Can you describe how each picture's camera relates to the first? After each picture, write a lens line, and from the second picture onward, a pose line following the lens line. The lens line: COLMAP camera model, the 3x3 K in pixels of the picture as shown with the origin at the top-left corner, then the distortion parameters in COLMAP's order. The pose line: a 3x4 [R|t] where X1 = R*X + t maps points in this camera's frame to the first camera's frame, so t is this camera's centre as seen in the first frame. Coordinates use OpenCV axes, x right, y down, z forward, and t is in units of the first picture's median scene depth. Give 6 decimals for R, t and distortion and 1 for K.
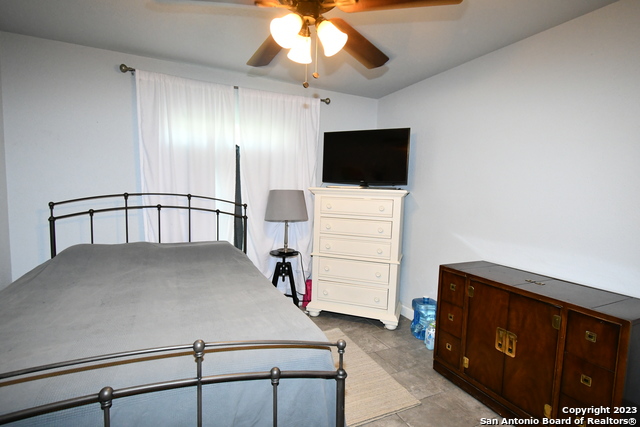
lens RADIAL K [[320.1, 0, 321.1], [0, 320.1, 214.5], [0, 0, 1]] dist [0.002638, -0.001785]
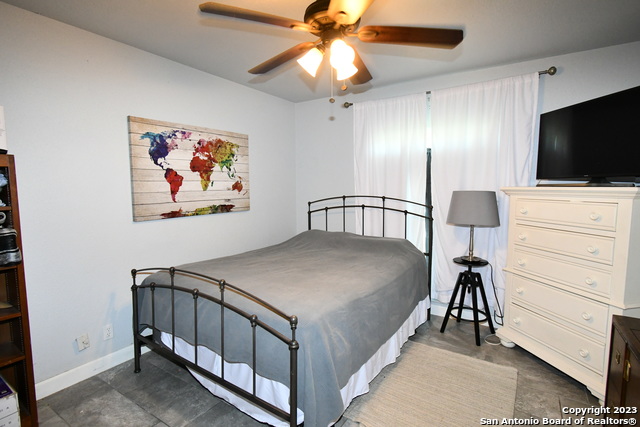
lens RADIAL K [[320.1, 0, 321.1], [0, 320.1, 215.5], [0, 0, 1]] dist [0.002638, -0.001785]
pose [[0.511766, 0.043665, -0.858015, 0.452946], [-0.051982, 0.998452, 0.019808, -0.004045], [0.857551, 0.034465, 0.513243, 0.186090]]
